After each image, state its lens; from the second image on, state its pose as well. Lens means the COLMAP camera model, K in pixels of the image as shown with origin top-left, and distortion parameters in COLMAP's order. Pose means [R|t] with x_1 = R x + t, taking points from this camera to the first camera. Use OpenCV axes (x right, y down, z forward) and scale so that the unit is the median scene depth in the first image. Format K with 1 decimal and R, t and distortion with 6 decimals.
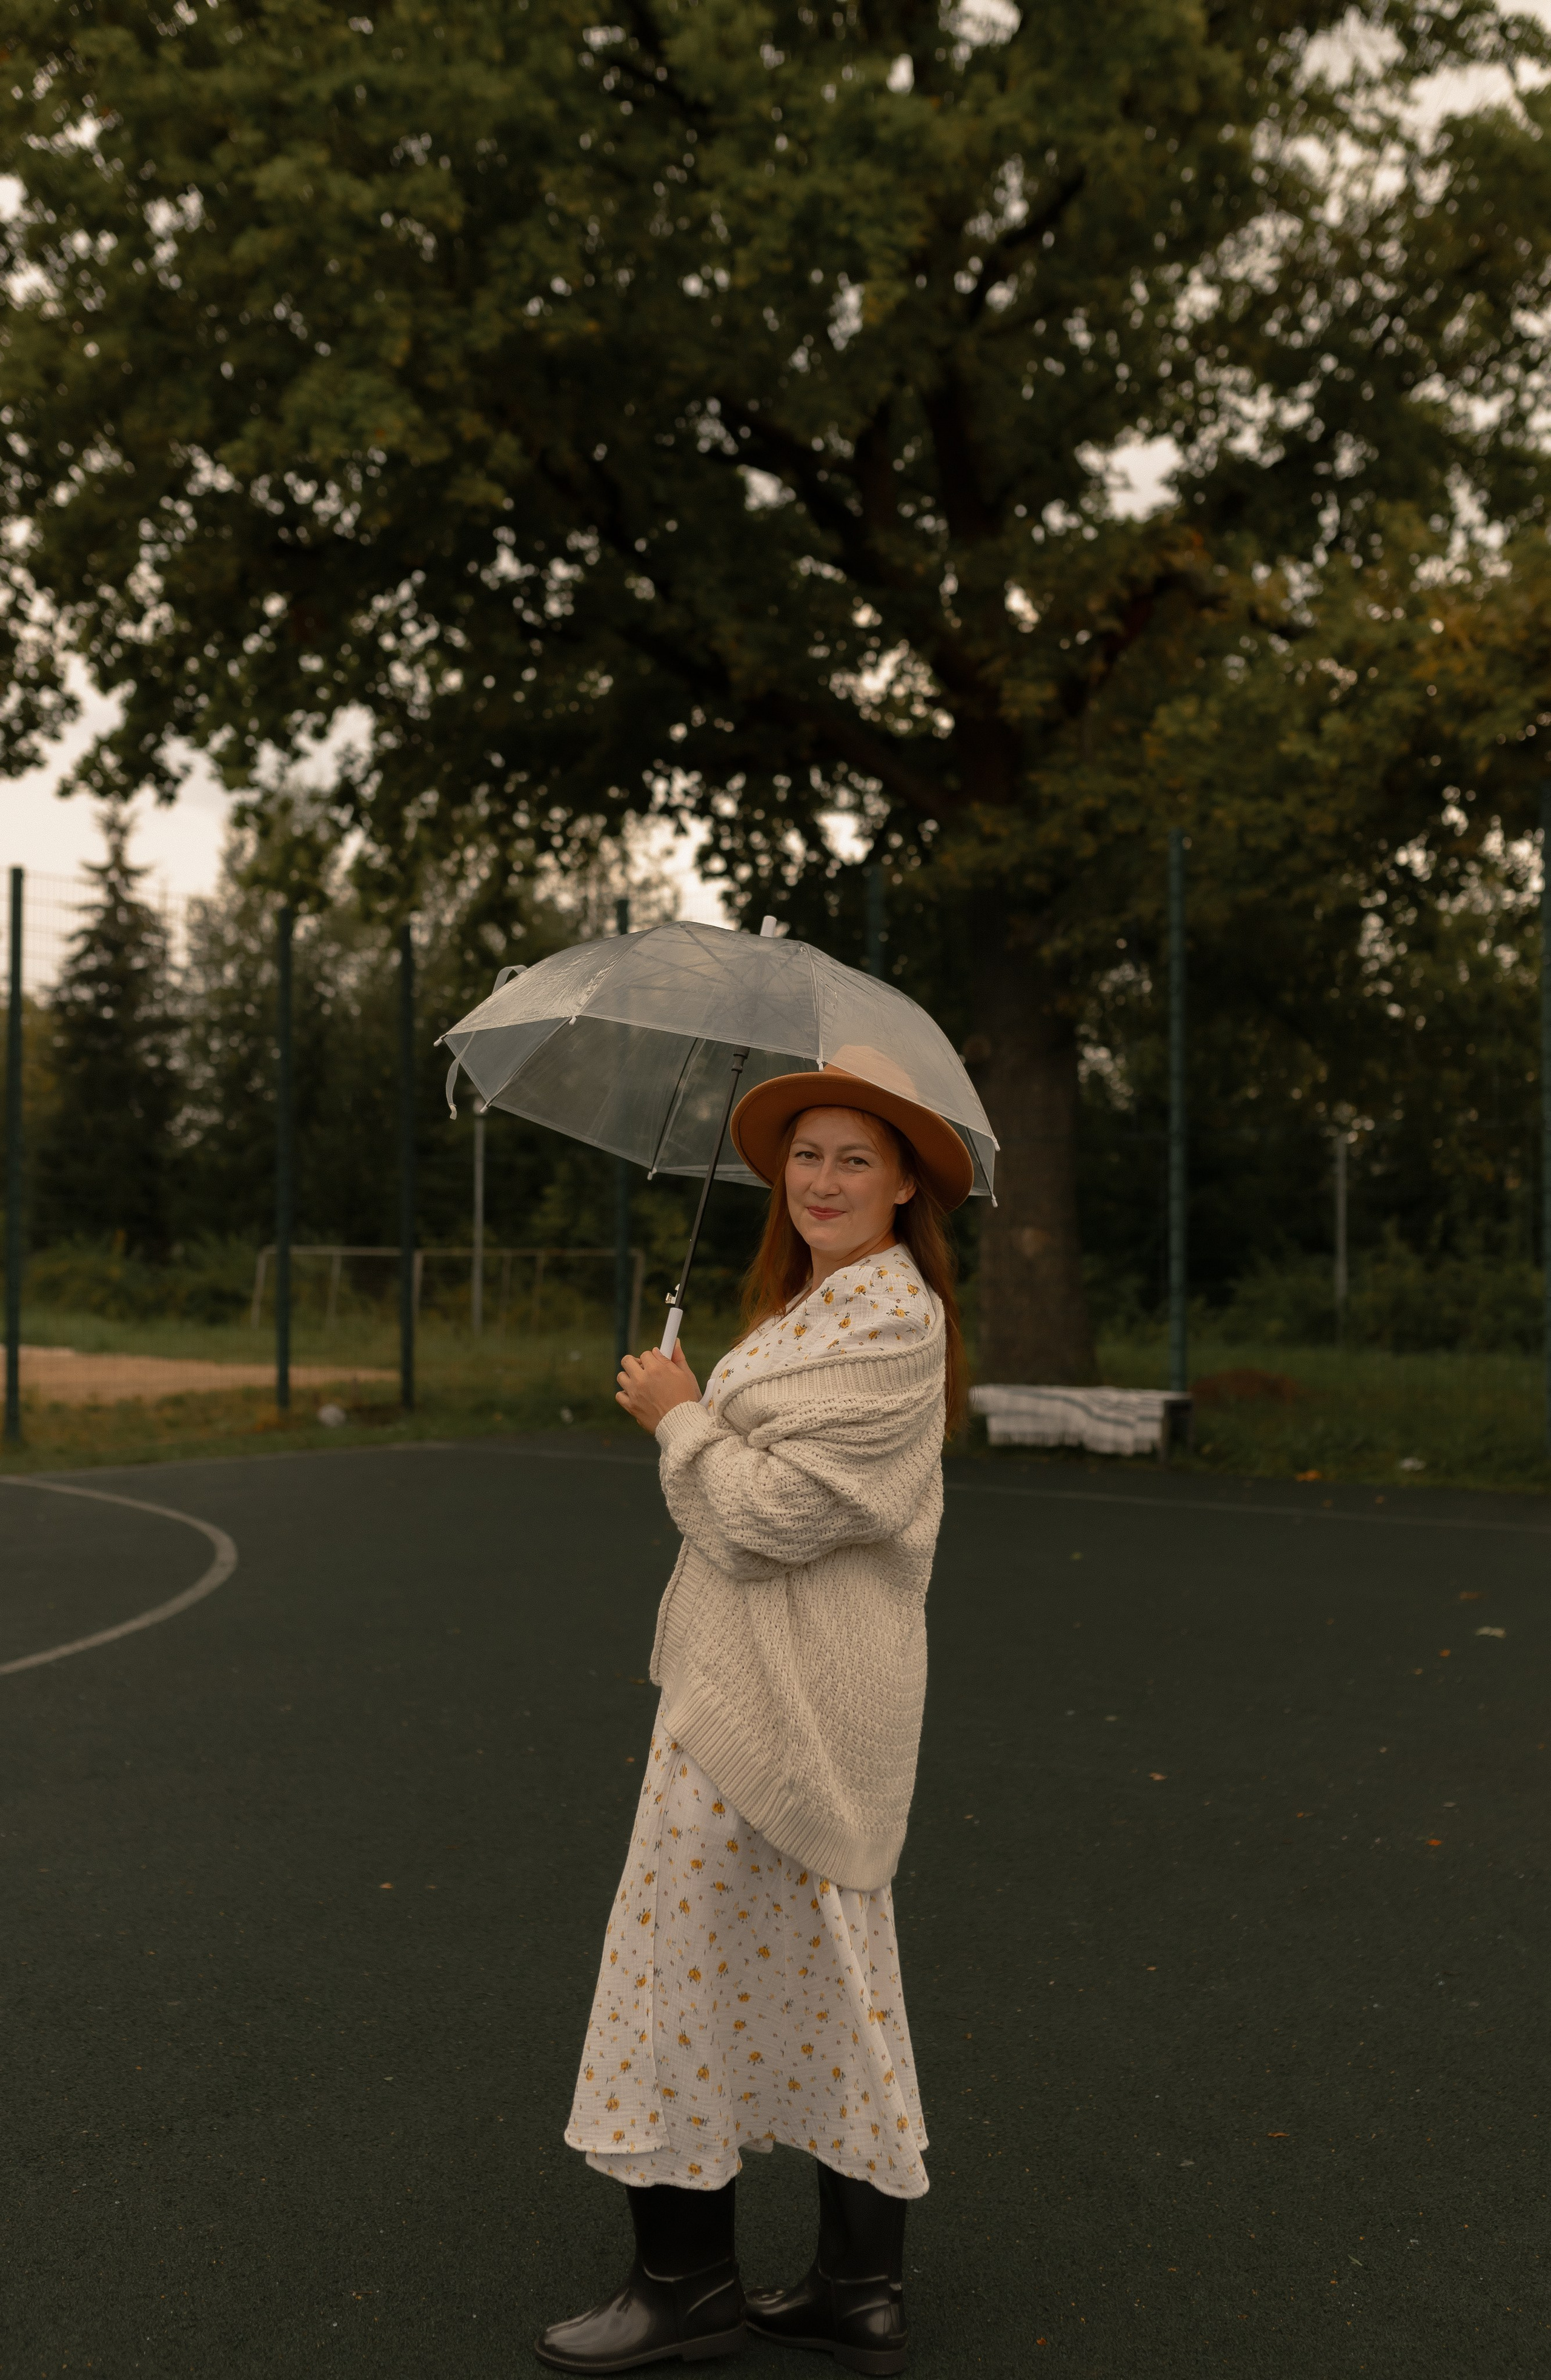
lens RADIAL K [[2336.4, 0, 796.8], [0, 2336.4, 1186.3], [0, 0, 1]] dist [0.004050, -0.003614]
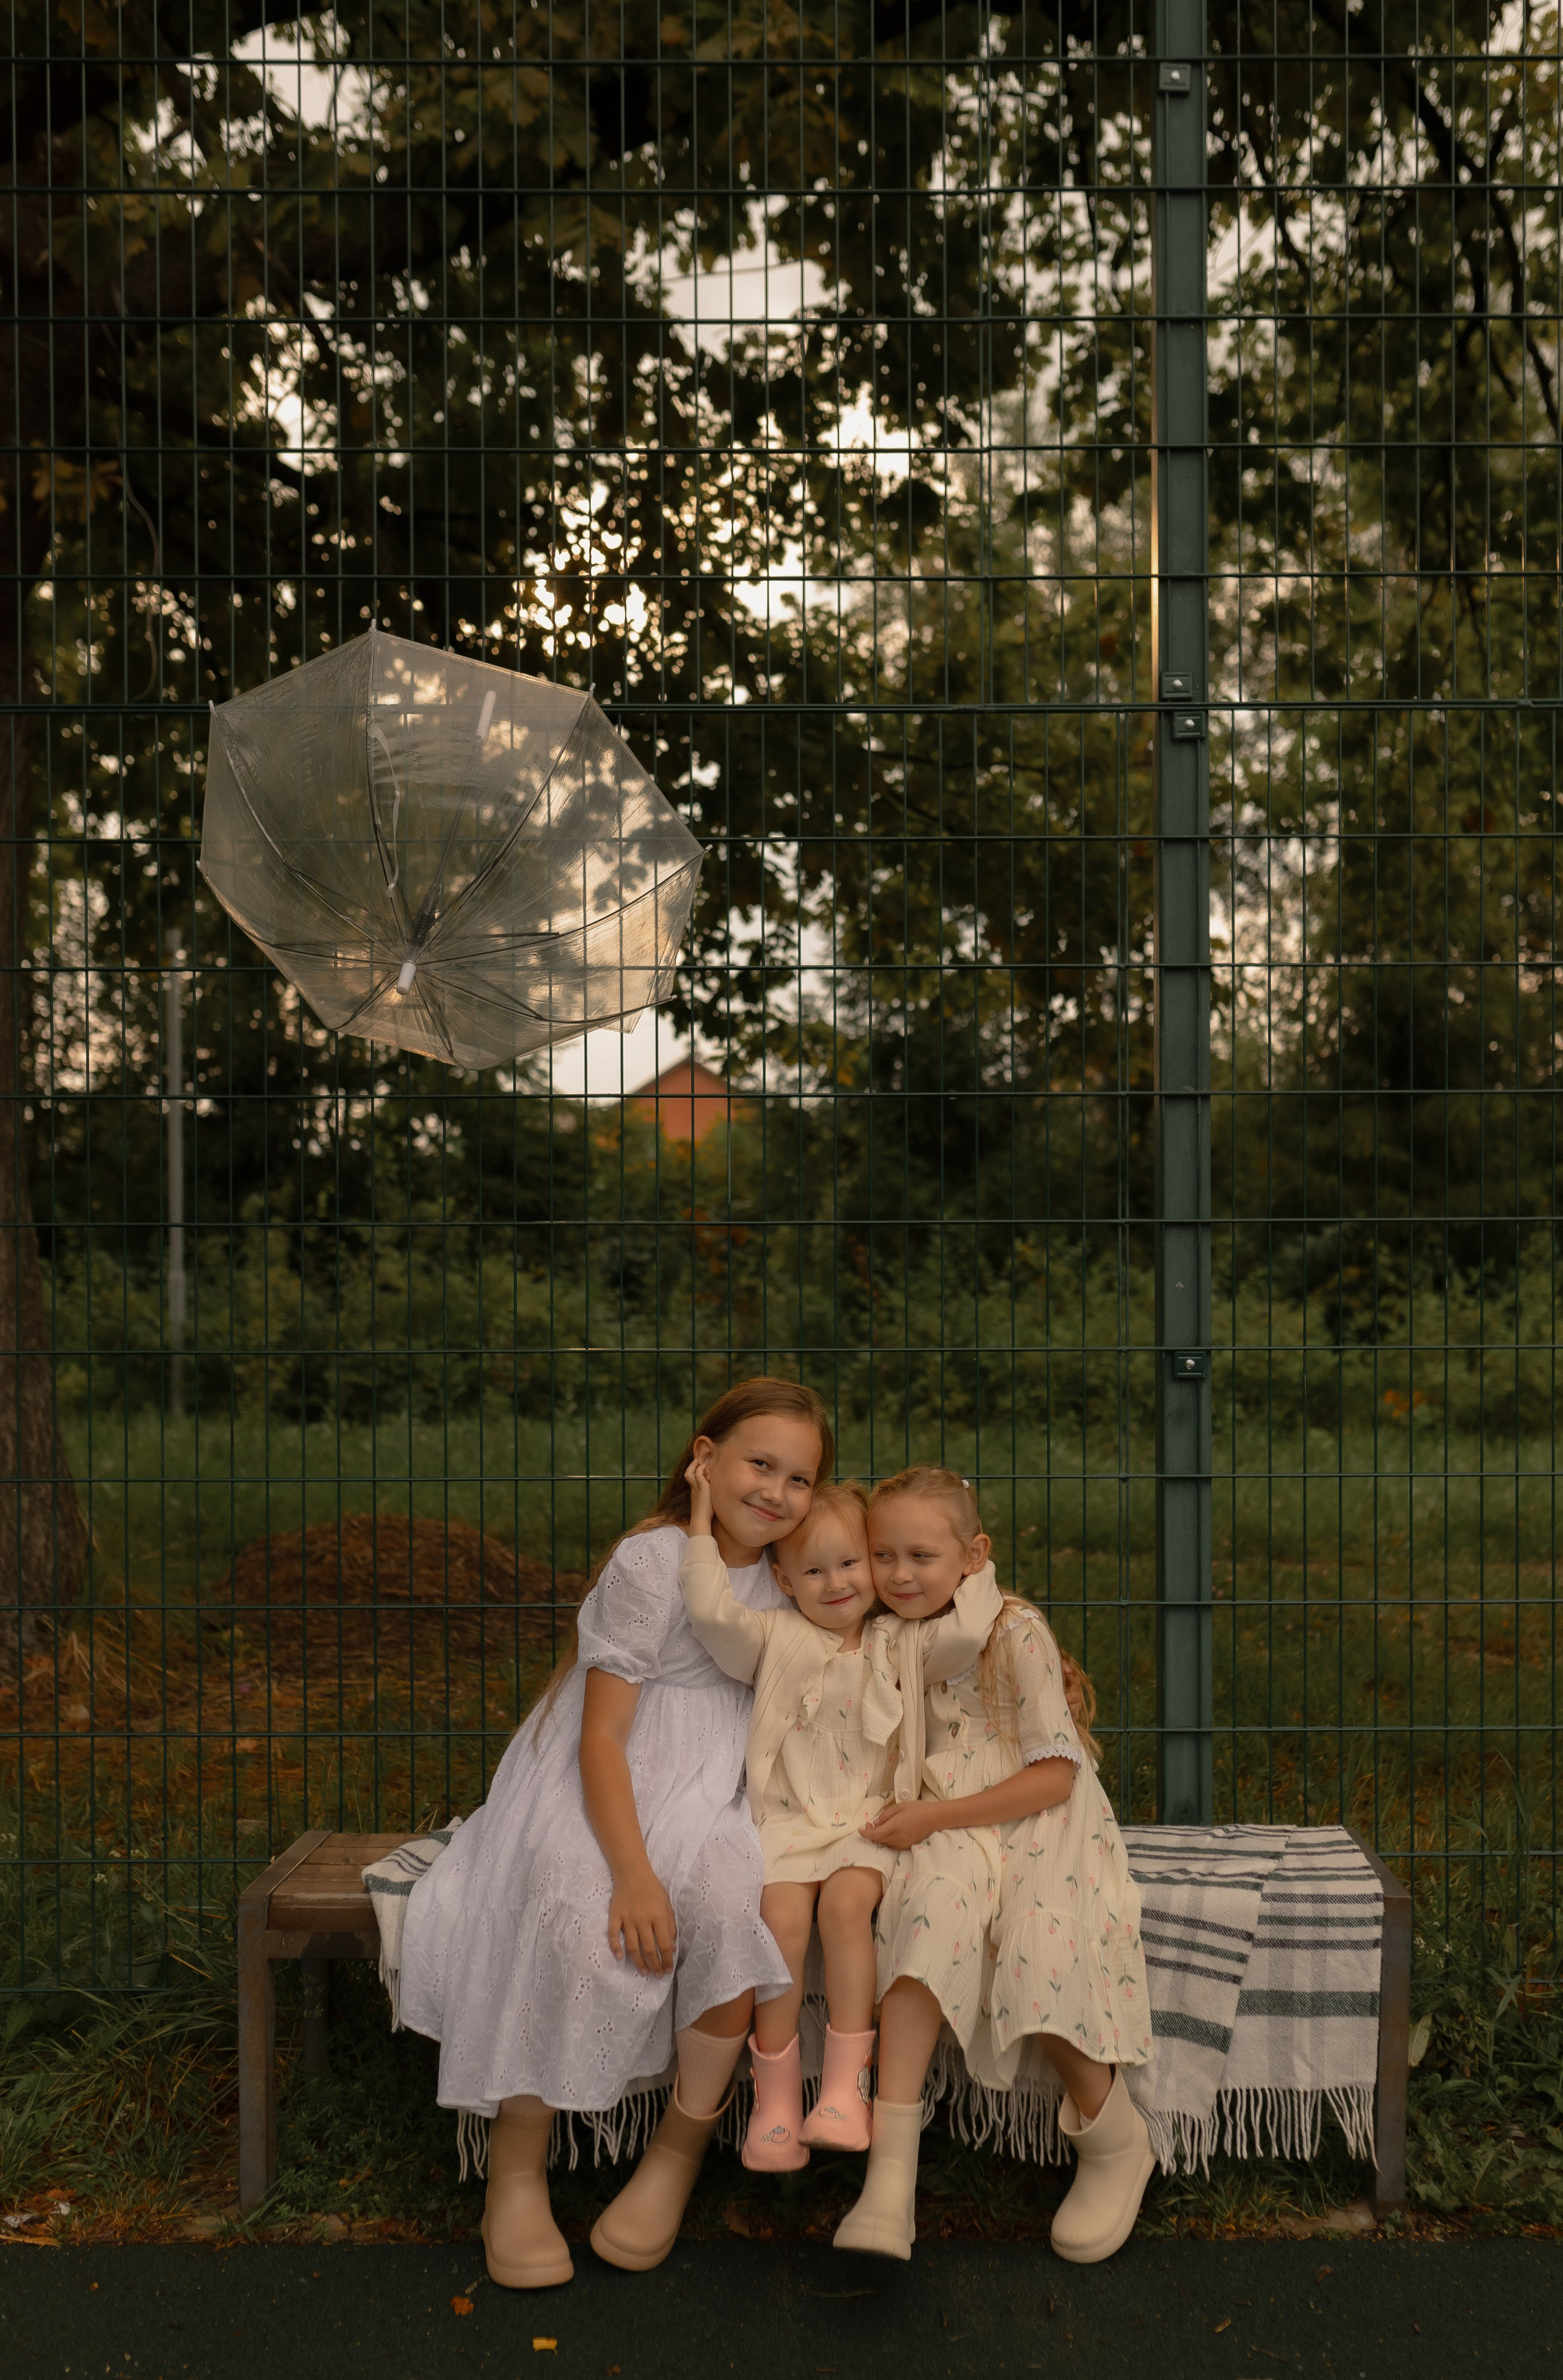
lens RADIAL K [[2452.1, 0, 860.5], [0, 2452.1, 1279.5], [0, 0, 1]] dist [0.001443, 0.003628]
pose [[0.779804, -0.010460, 0.625936, -0.012985], [-0.013826, 0.999329, 0.033924, 0.018906], [-0.625871, -0.035108, 0.779136, 0.590762]]
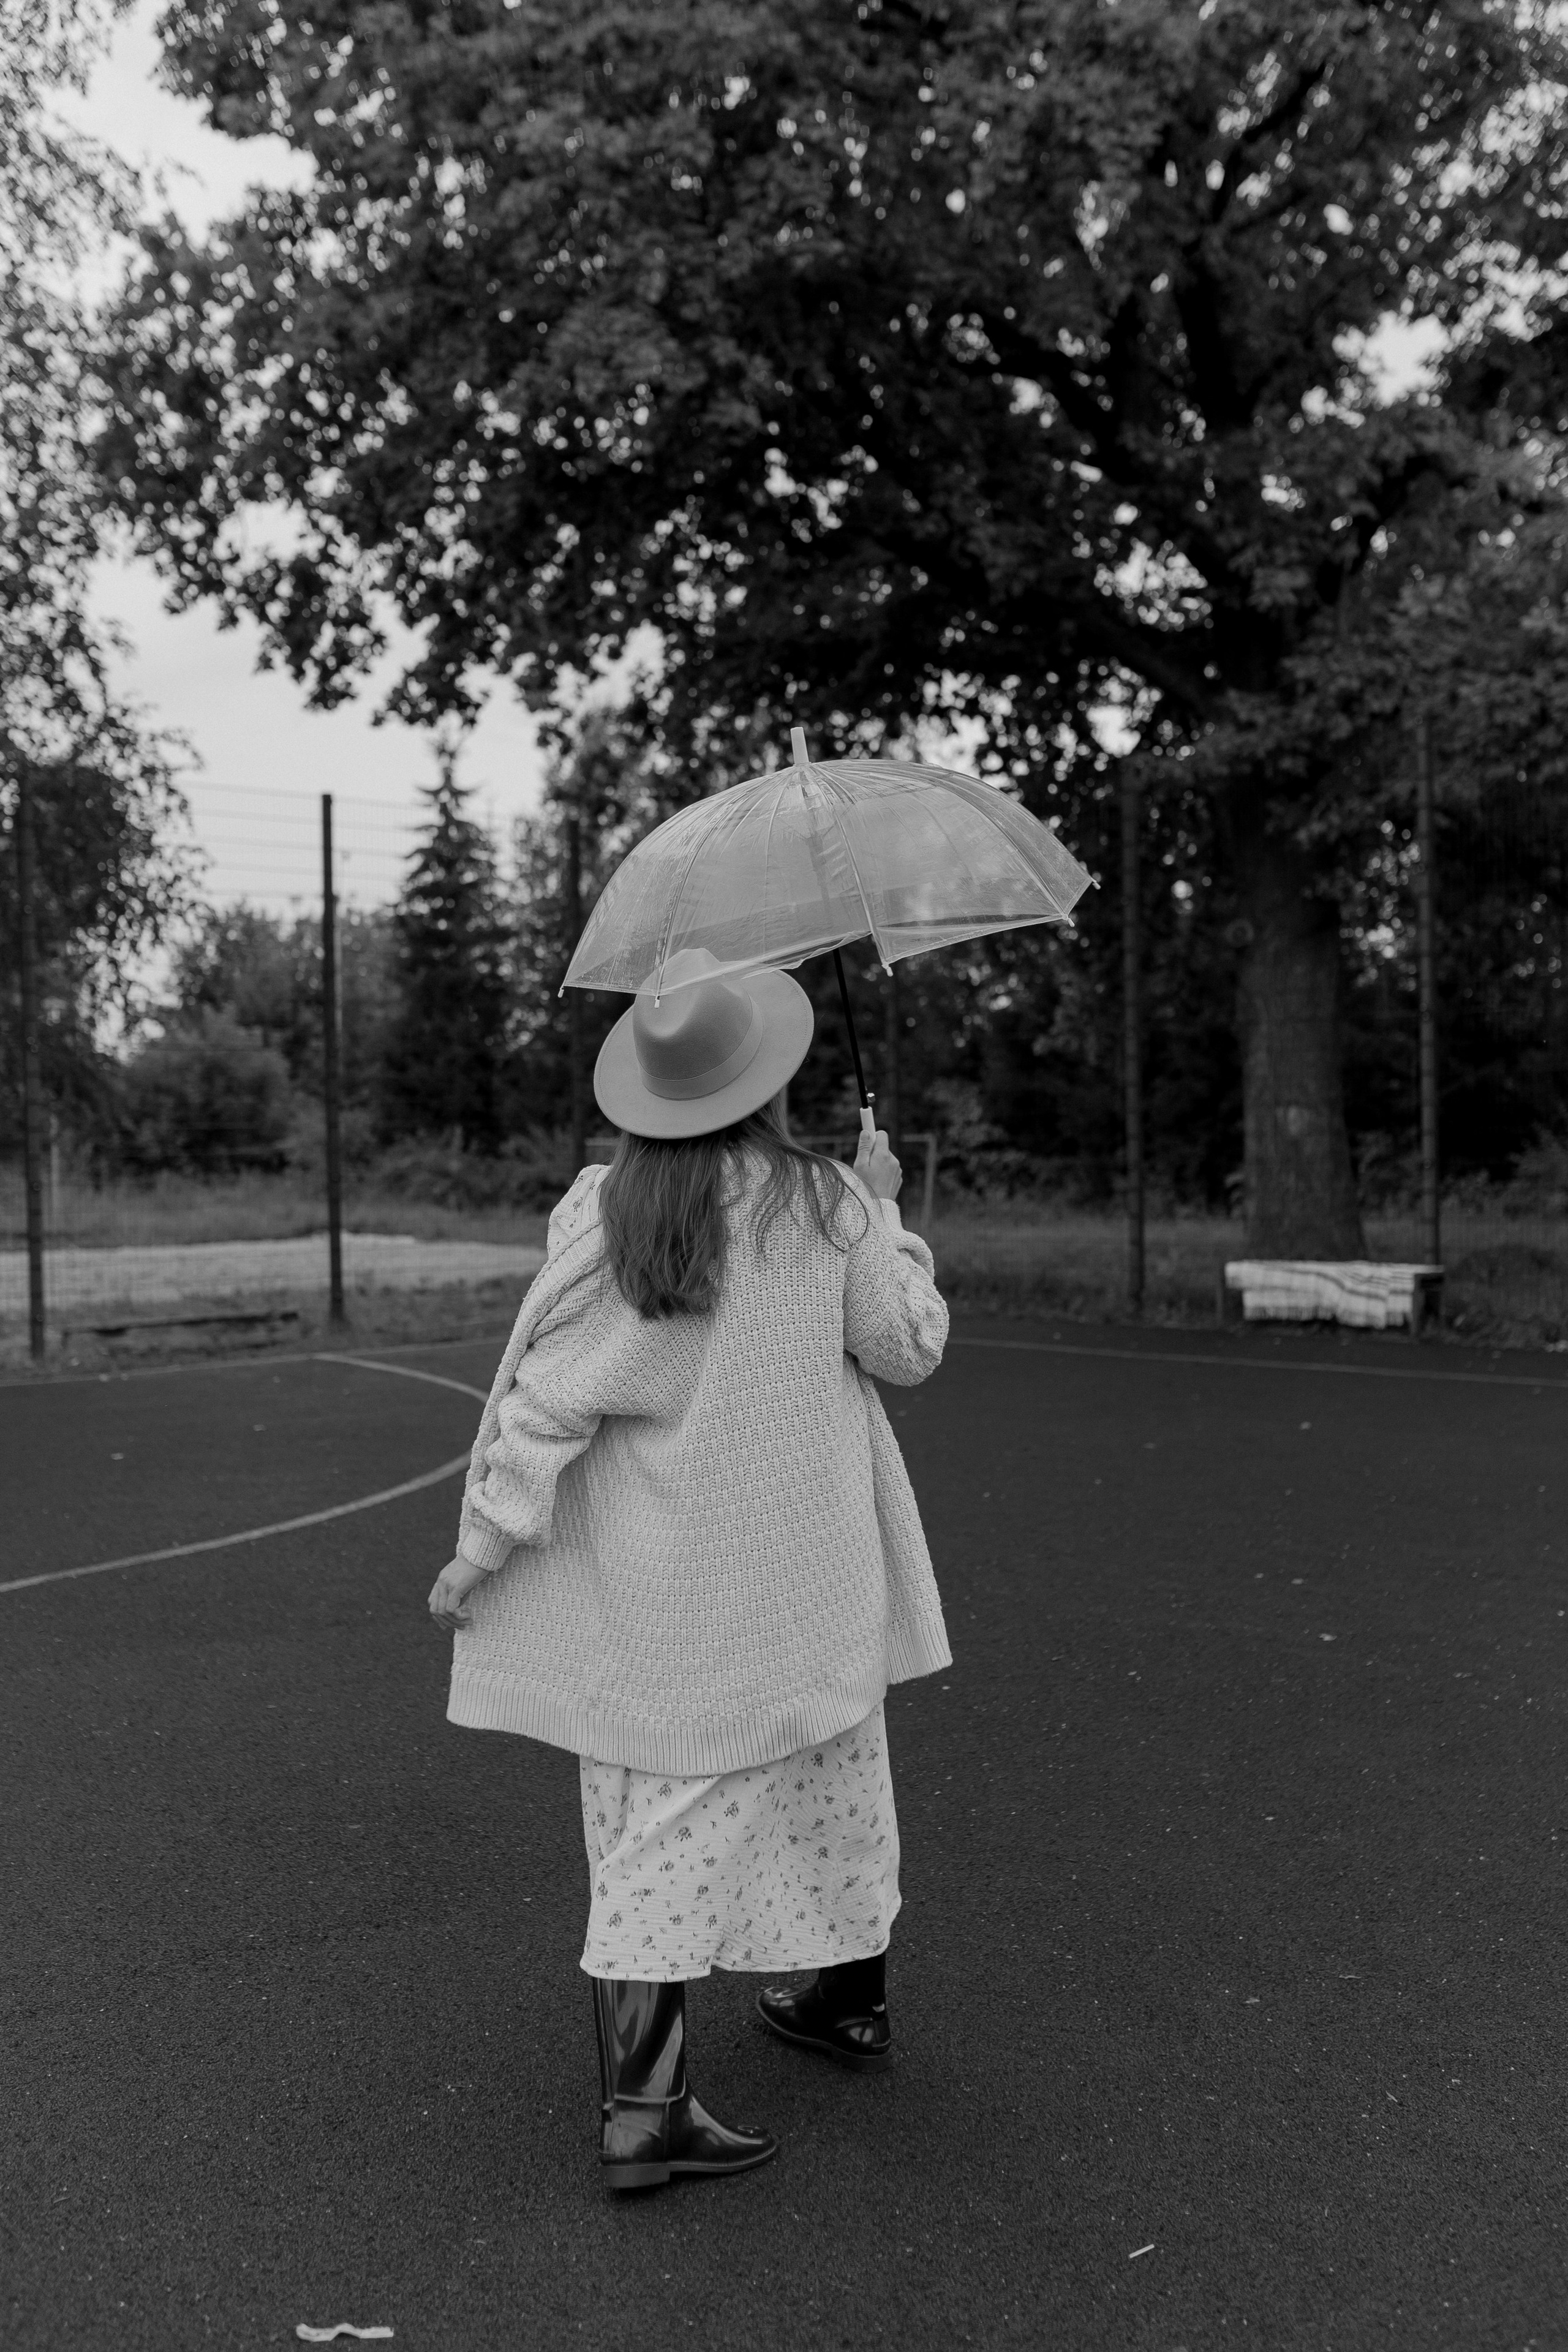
lens RADIAL K [[2241.1, 0, 783.1], [0, 2241.1, 1166.7], [0, 0, 1]] dist [-0.064009, 0.092801]
pose [[0.989211, -0.016906, -0.145519, 0.018532], [0.022838, 0.998970, 0.039197, 0.000405], [0.144707, -0.042097, 0.988579, 0.000842]]
